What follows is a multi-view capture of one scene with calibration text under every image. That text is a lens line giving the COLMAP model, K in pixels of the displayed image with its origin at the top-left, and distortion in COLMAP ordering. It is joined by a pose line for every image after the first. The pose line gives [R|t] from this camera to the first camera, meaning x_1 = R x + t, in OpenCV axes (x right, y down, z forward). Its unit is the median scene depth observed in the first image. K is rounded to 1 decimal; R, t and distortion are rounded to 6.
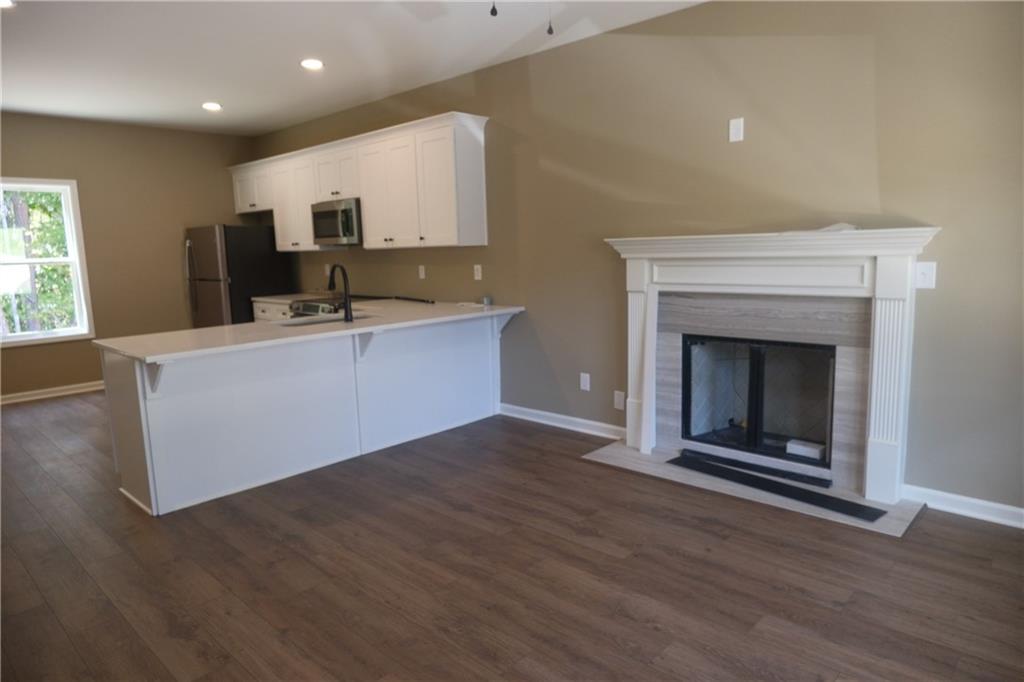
lens RADIAL K [[643.9, 0, 512.0], [0, 643.9, 341.0], [0, 0, 1]] dist [0.000235, -0.000964]
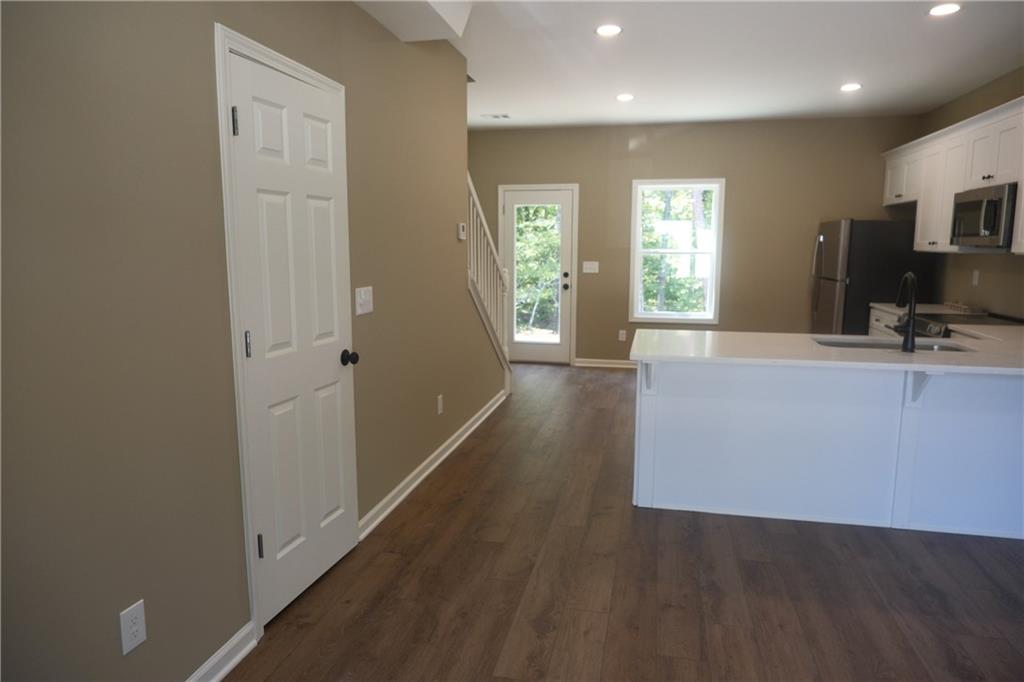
lens RADIAL K [[643.9, 0, 512.0], [0, 643.9, 341.0], [0, 0, 1]] dist [0.000235, -0.000964]
pose [[0.516293, 0.157918, -0.841726, 0.101120], [-0.144940, 0.984786, 0.095855, -0.034538], [0.844058, 0.072510, 0.531327, 0.152236]]
